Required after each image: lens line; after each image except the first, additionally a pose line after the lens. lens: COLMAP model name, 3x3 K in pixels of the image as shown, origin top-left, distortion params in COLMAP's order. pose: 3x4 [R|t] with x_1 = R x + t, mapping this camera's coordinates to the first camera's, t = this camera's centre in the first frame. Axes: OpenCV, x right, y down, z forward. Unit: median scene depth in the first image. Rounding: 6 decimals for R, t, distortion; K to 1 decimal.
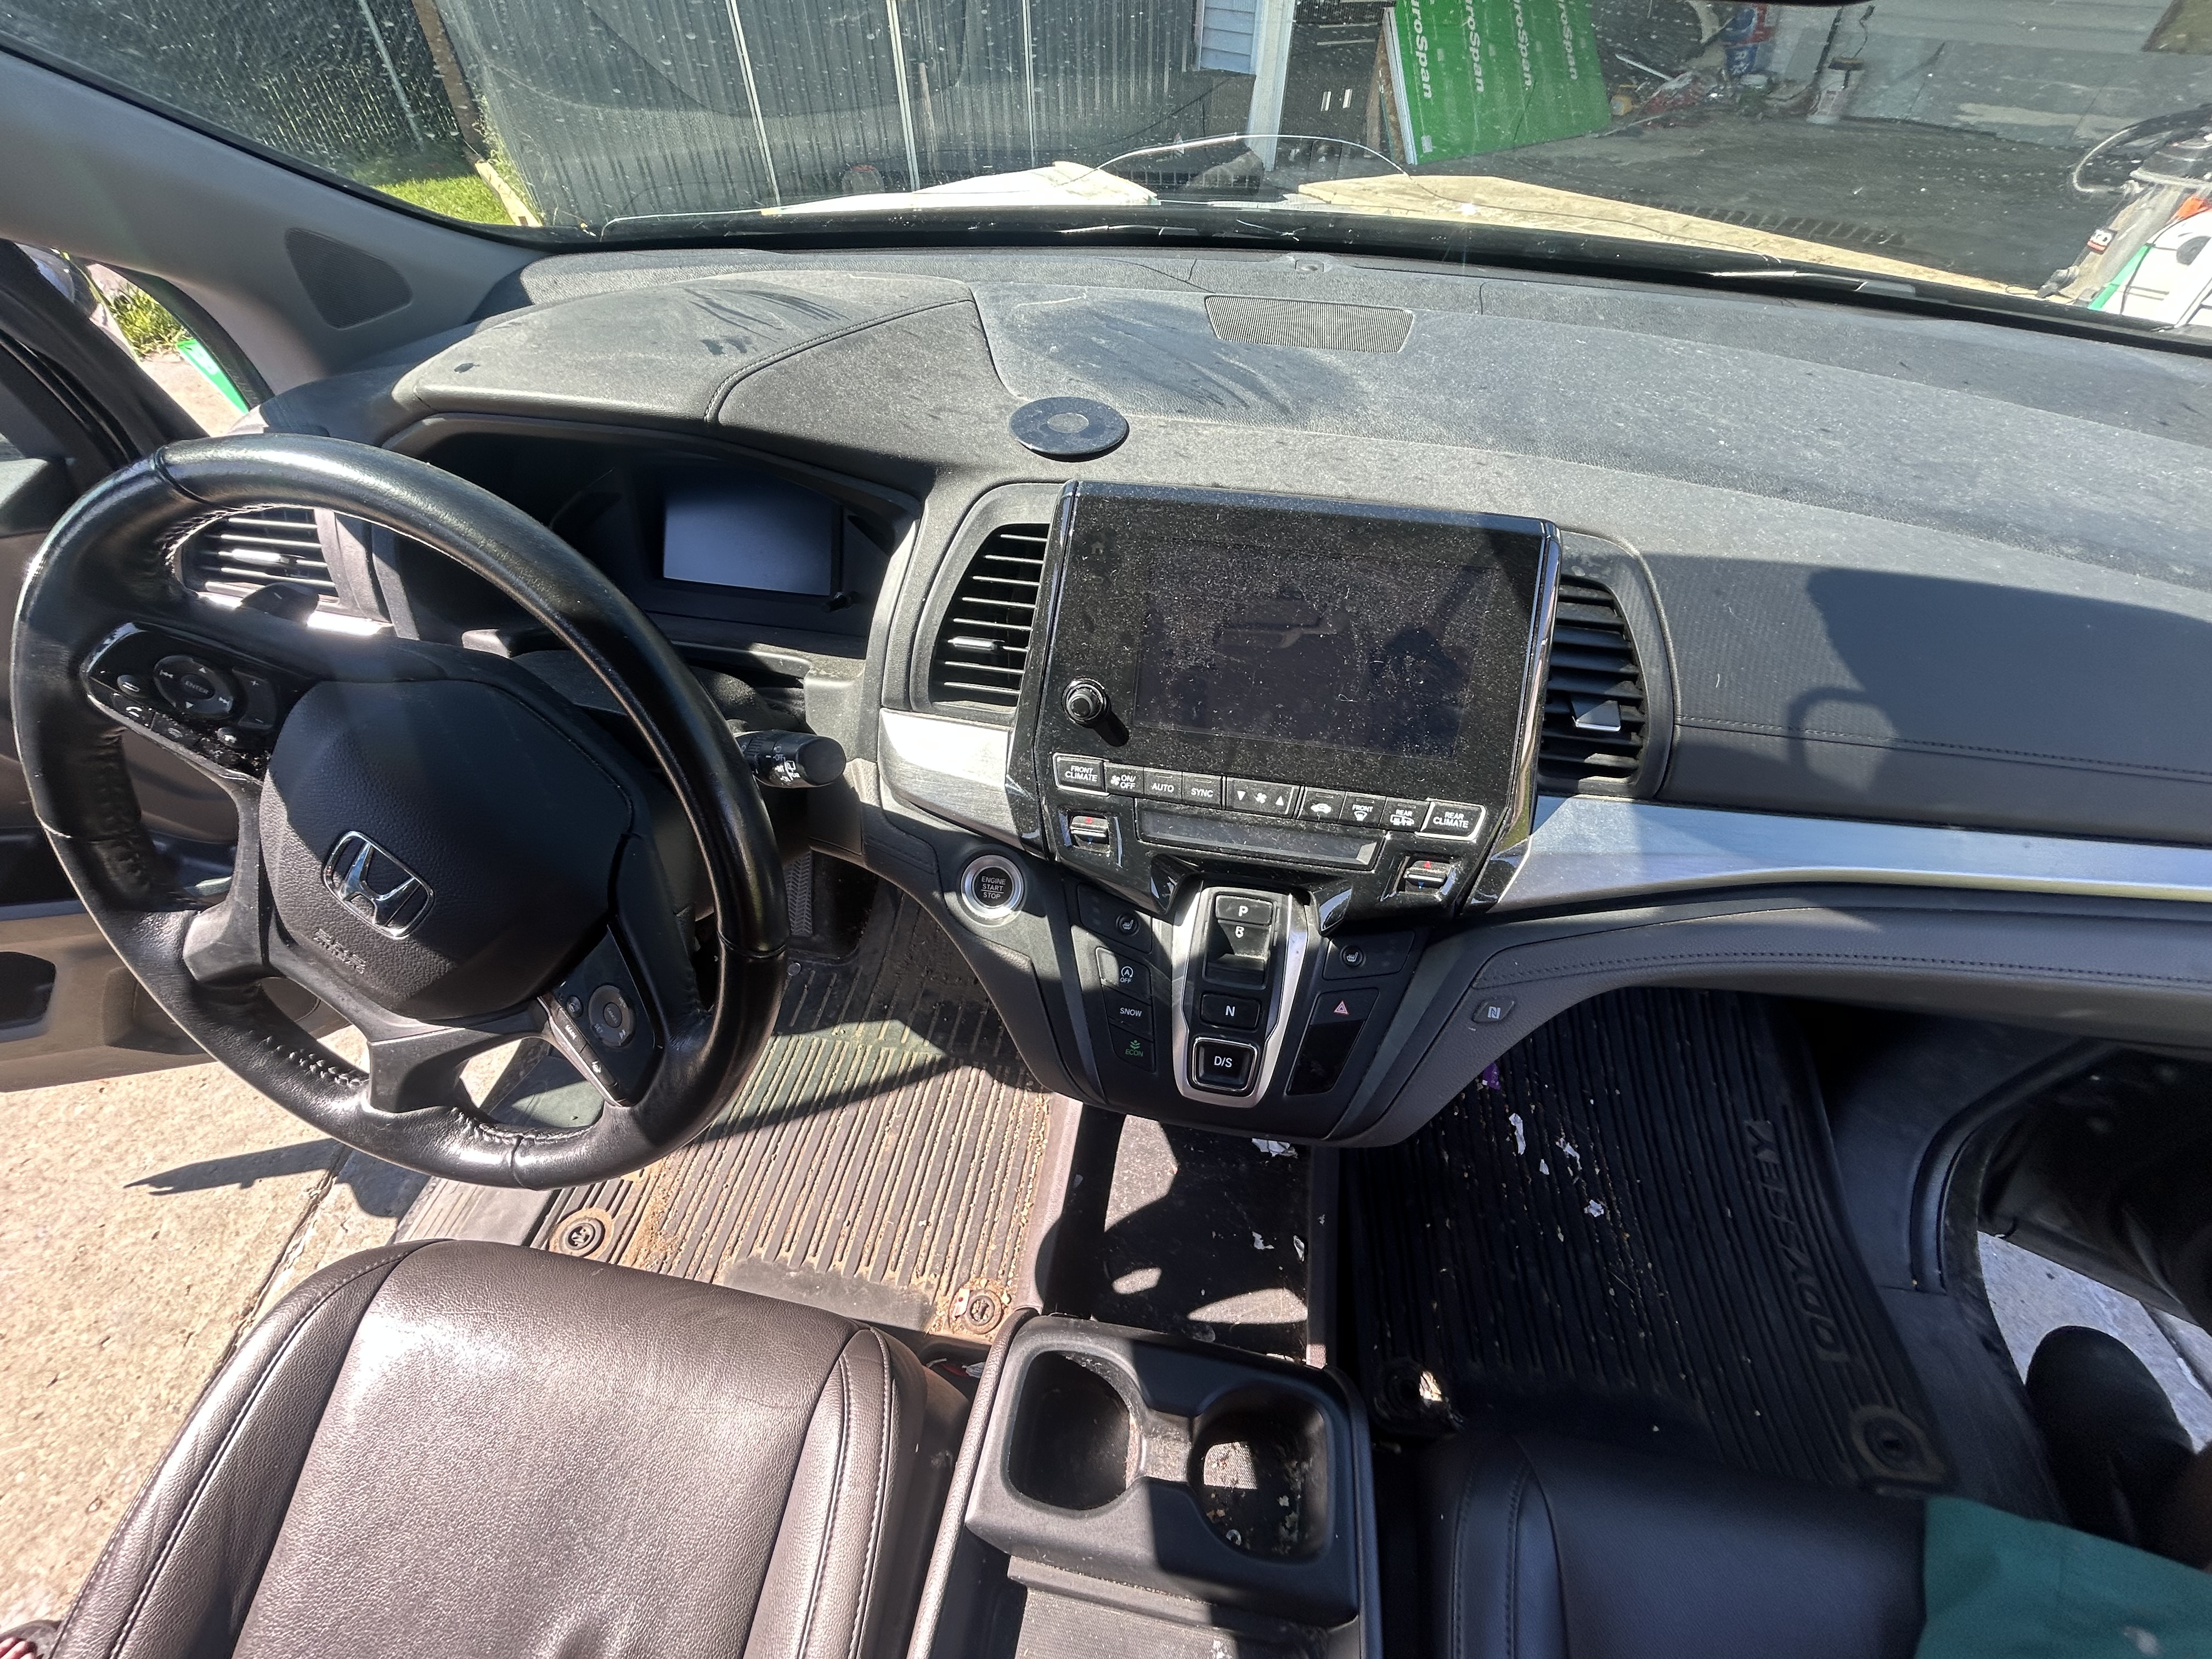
lens RADIAL K [[904.3, 0, 1102.3], [0, 904.3, 825.1], [0, 0, 1]] dist [0.002906, 0.000981]
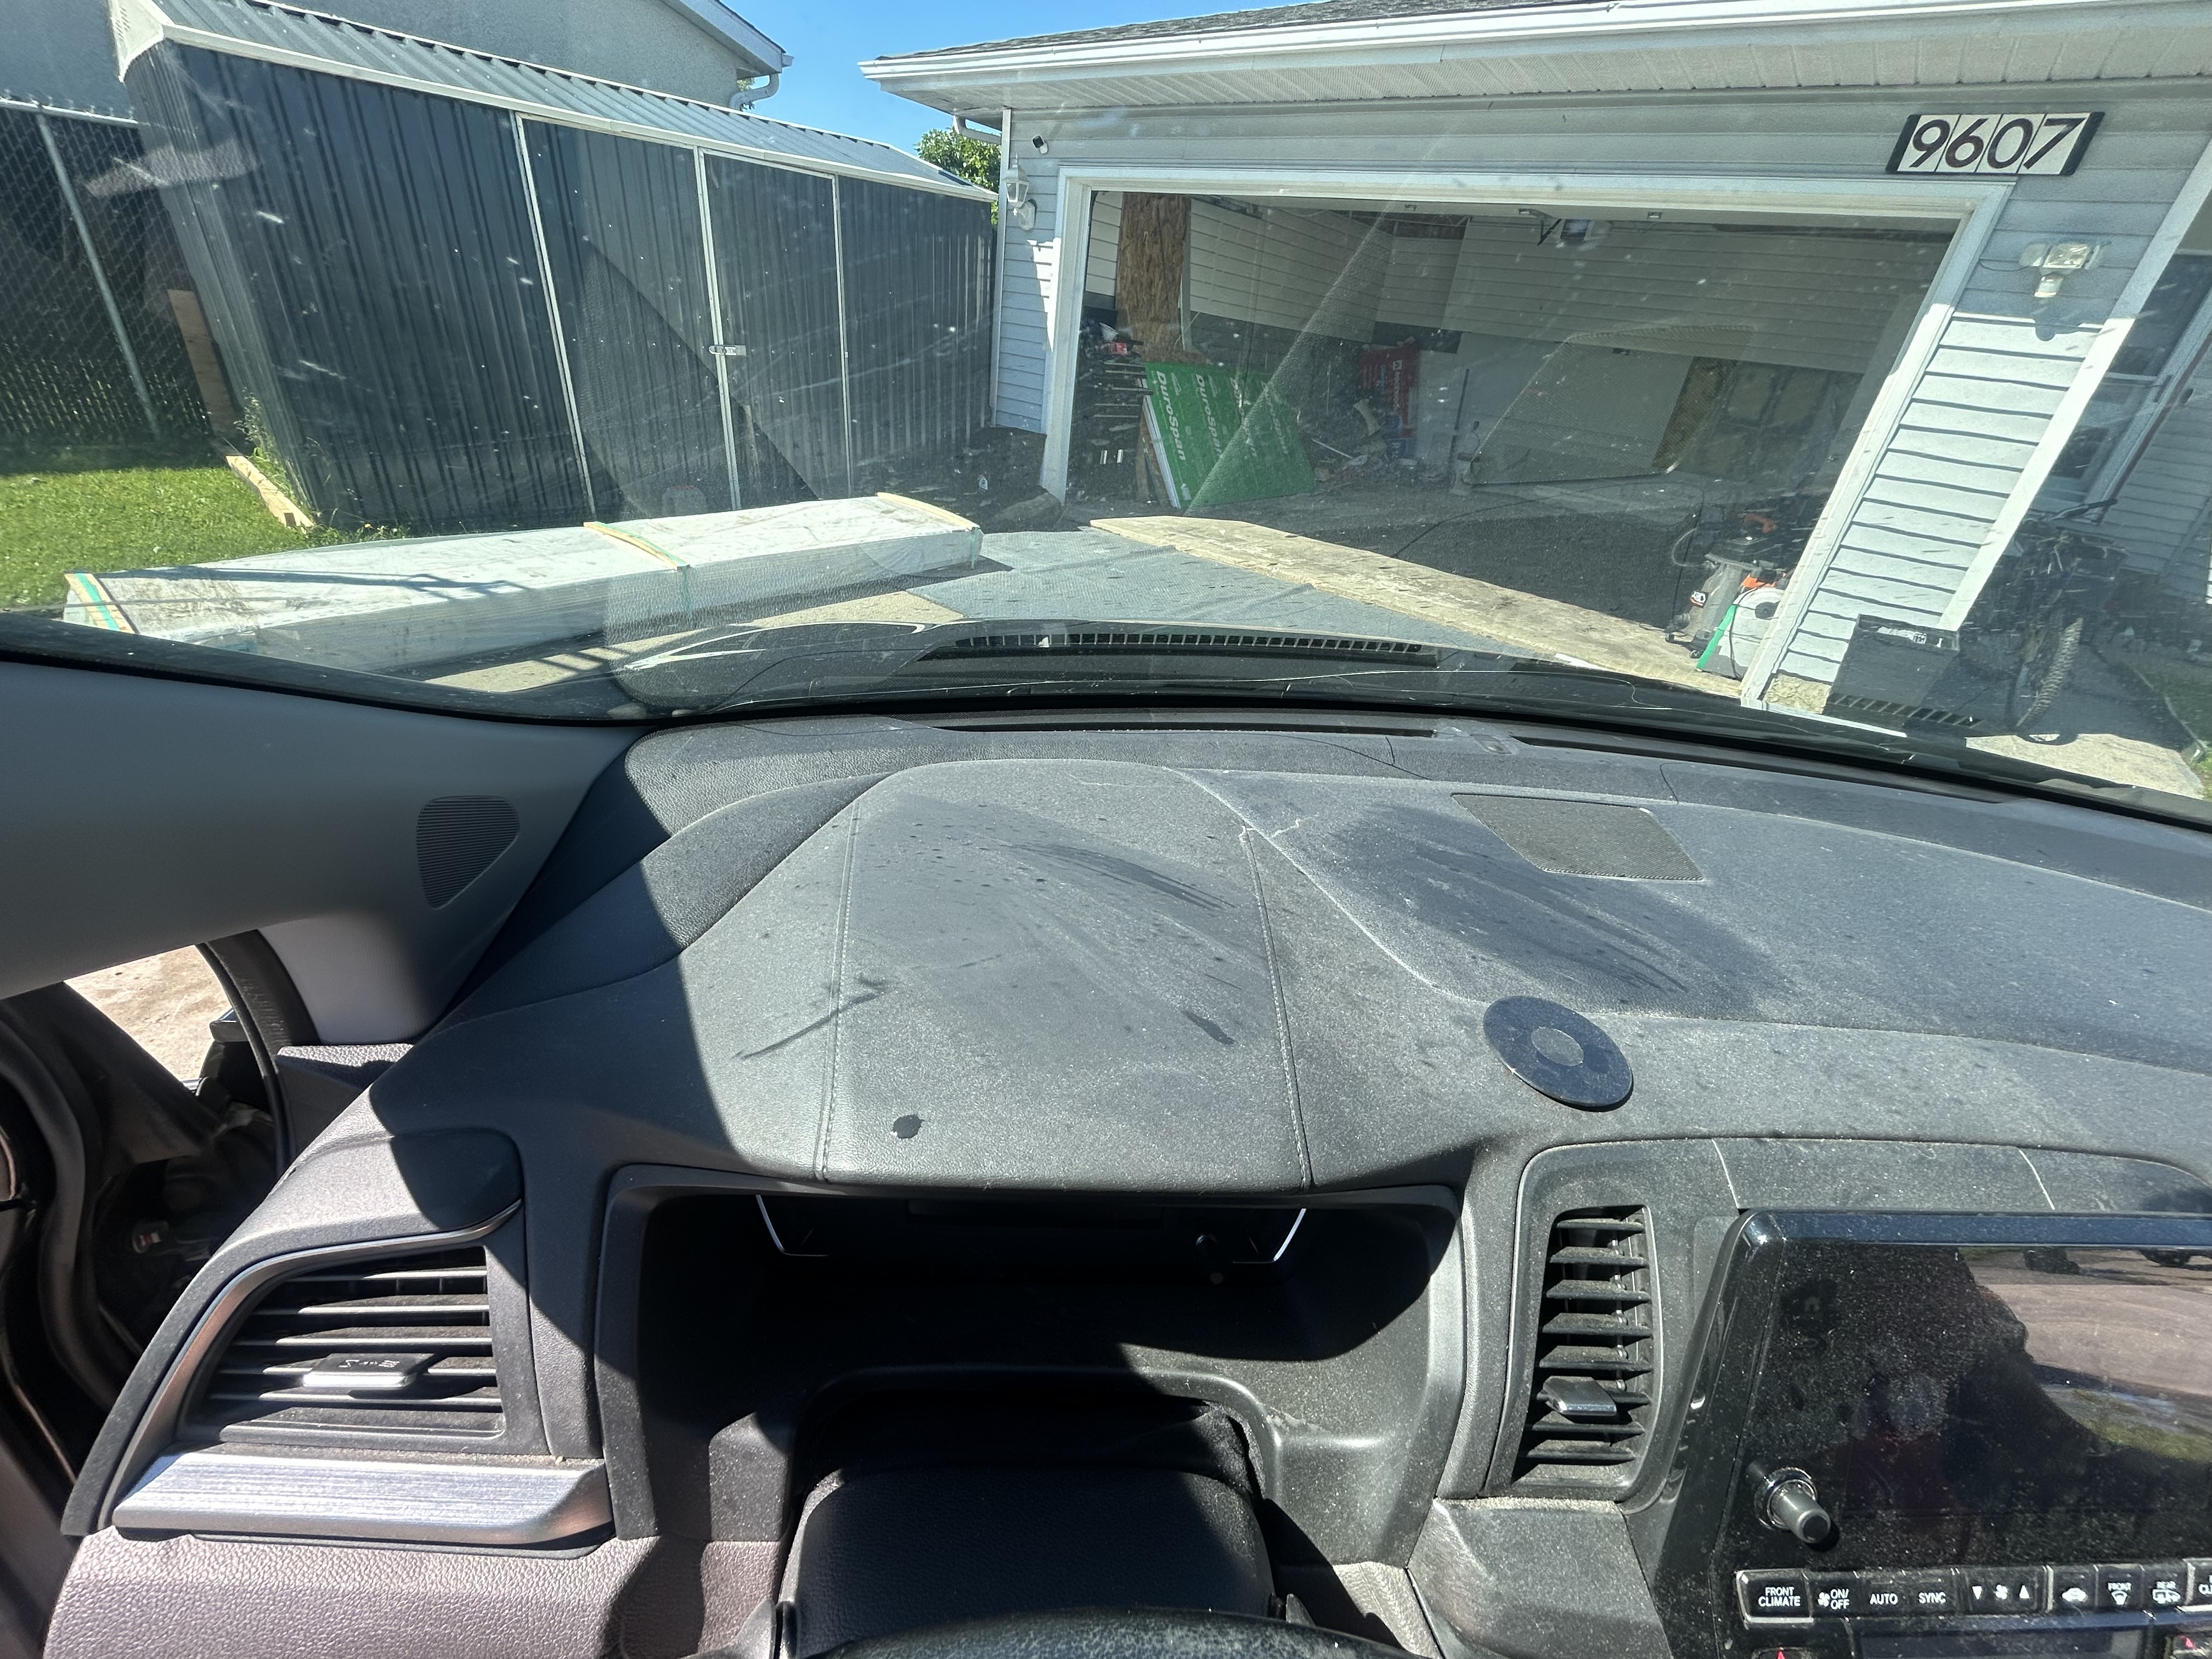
lens RADIAL K [[903.0, 0, 1107.6], [0, 903.0, 834.4], [0, 0, 1]] dist [0.000745, 0.000001]
pose [[0.967919, -0.035182, 0.248787, -0.673210], [0.096962, 0.965753, -0.240664, -0.503188], [-0.231800, 0.257066, 0.938182, 0.291078]]
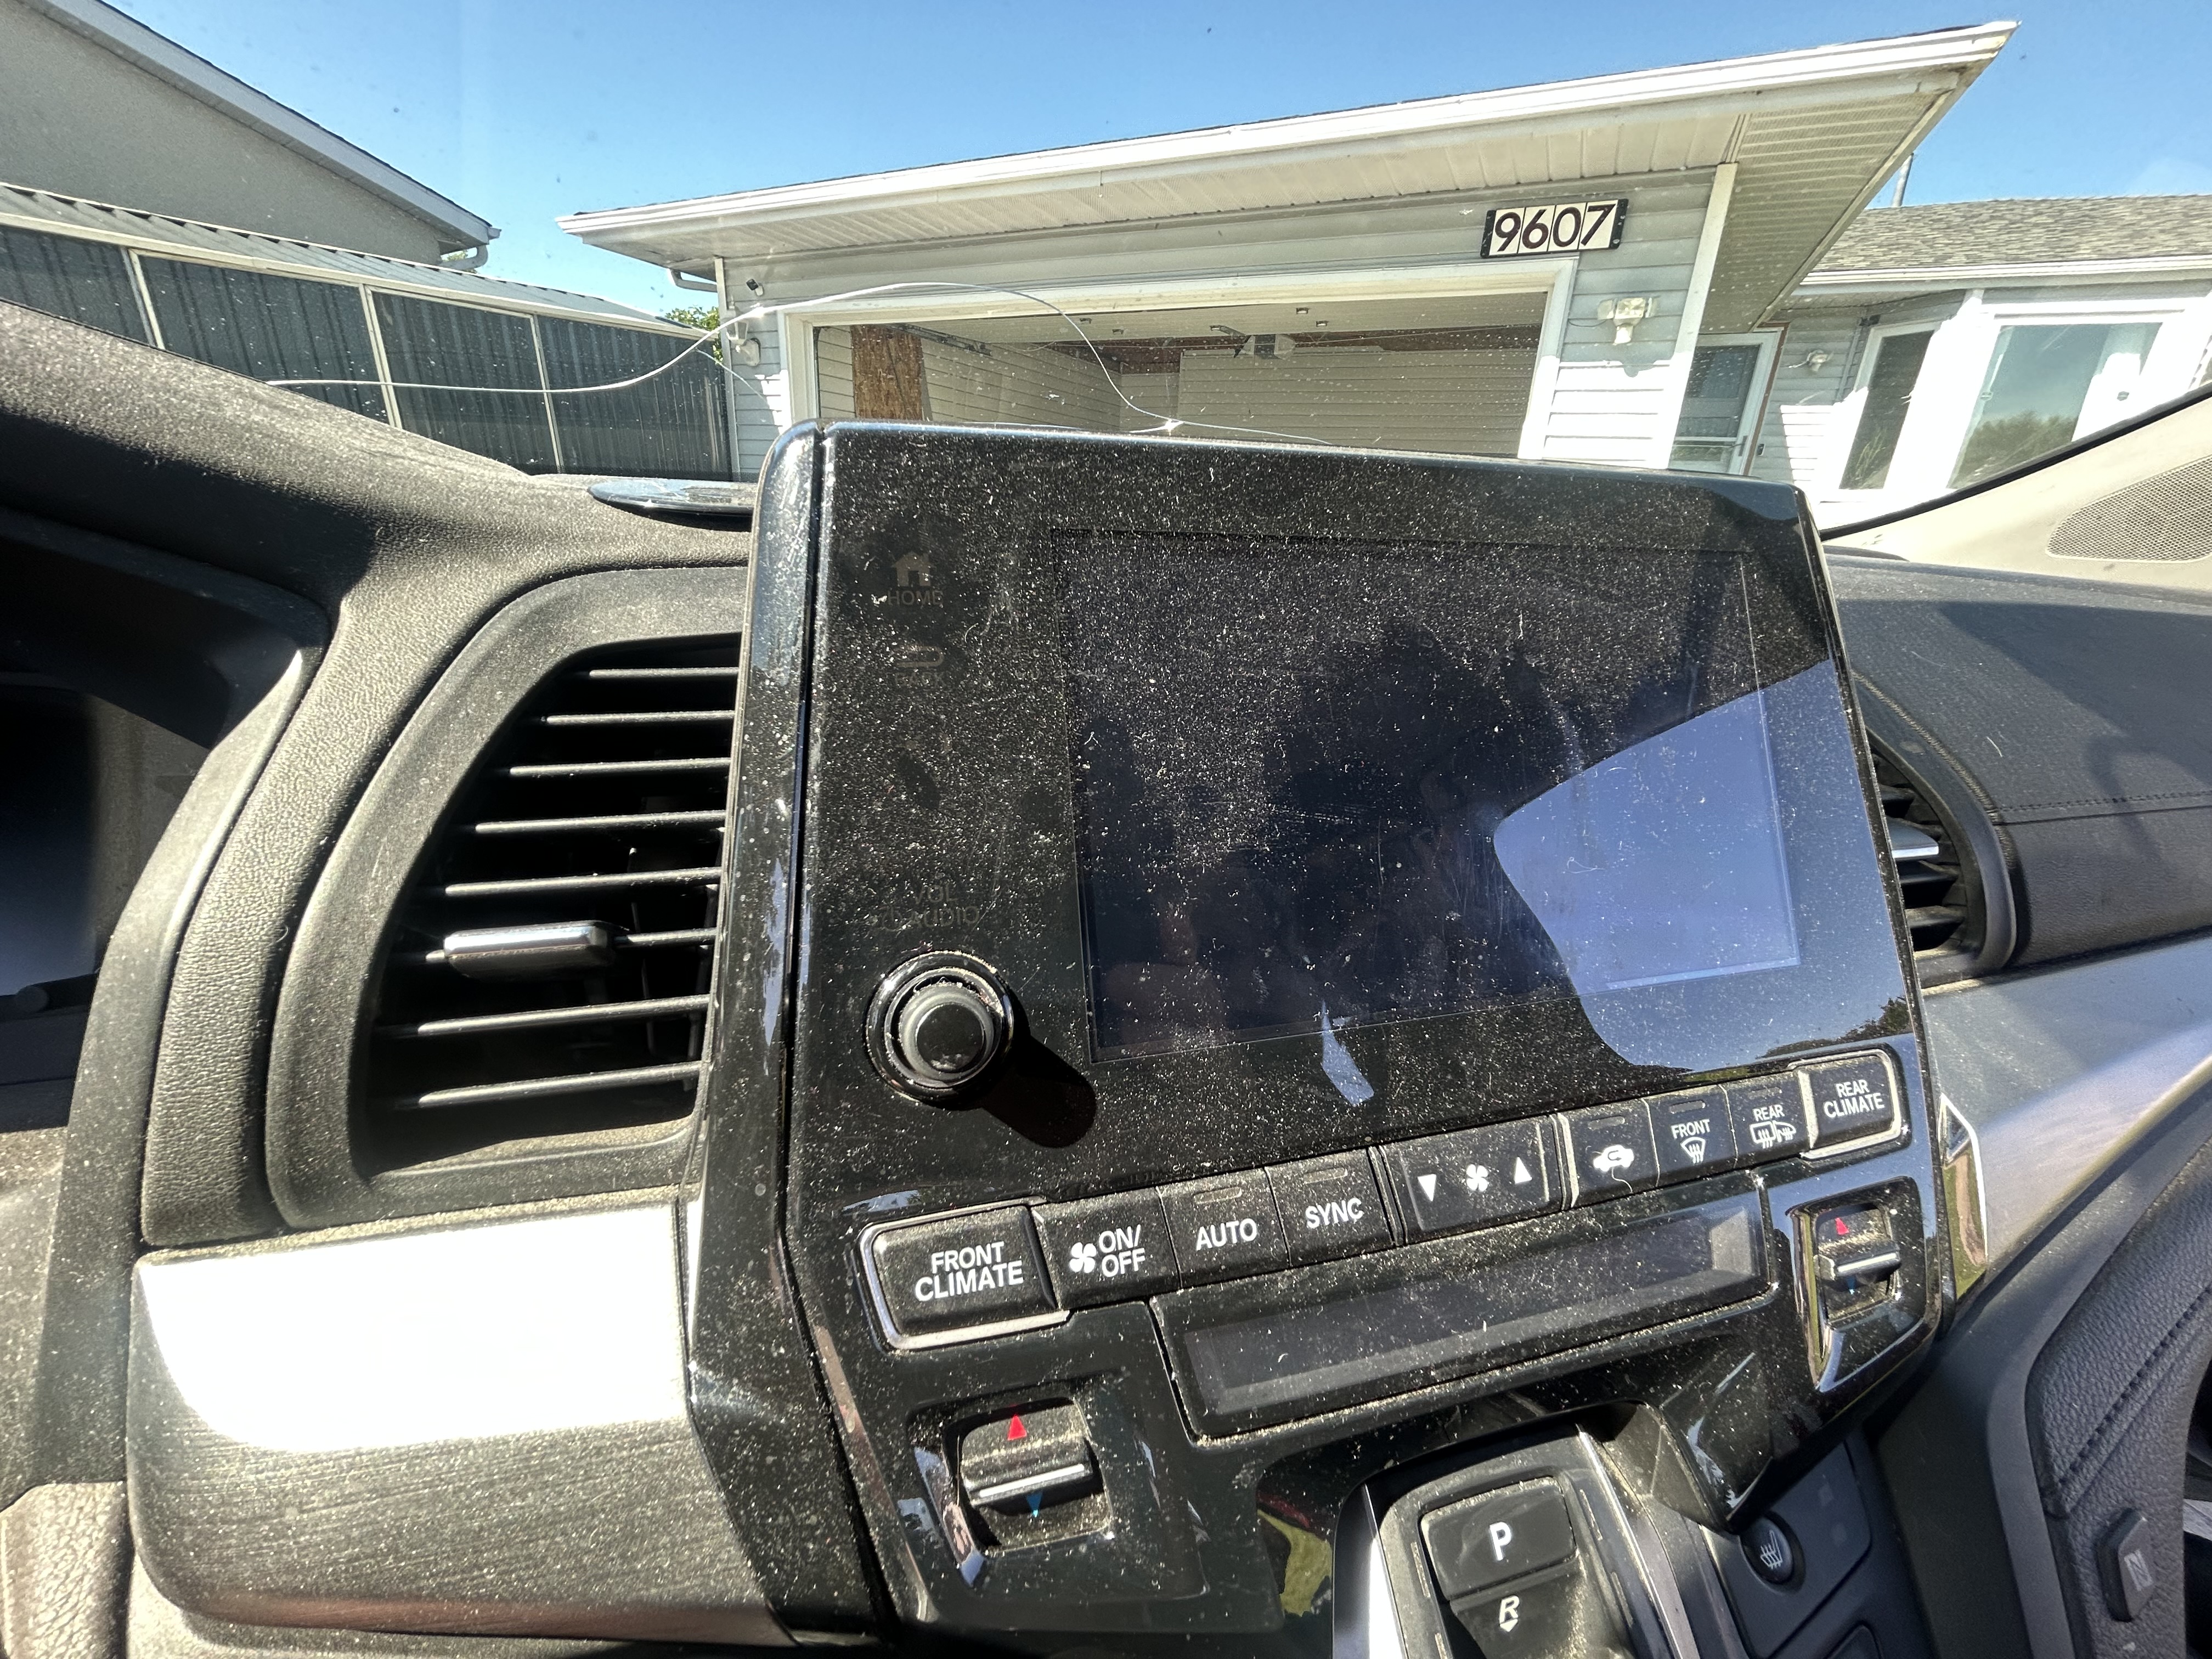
lens RADIAL K [[904.3, 0, 1102.3], [0, 904.3, 825.1], [0, 0, 1]] dist [0.002906, 0.000981]
pose [[0.897996, -0.127703, 0.421065, -0.088317], [0.289552, 0.892060, -0.346971, -0.069767], [-0.331305, 0.433499, 0.838043, 0.652098]]
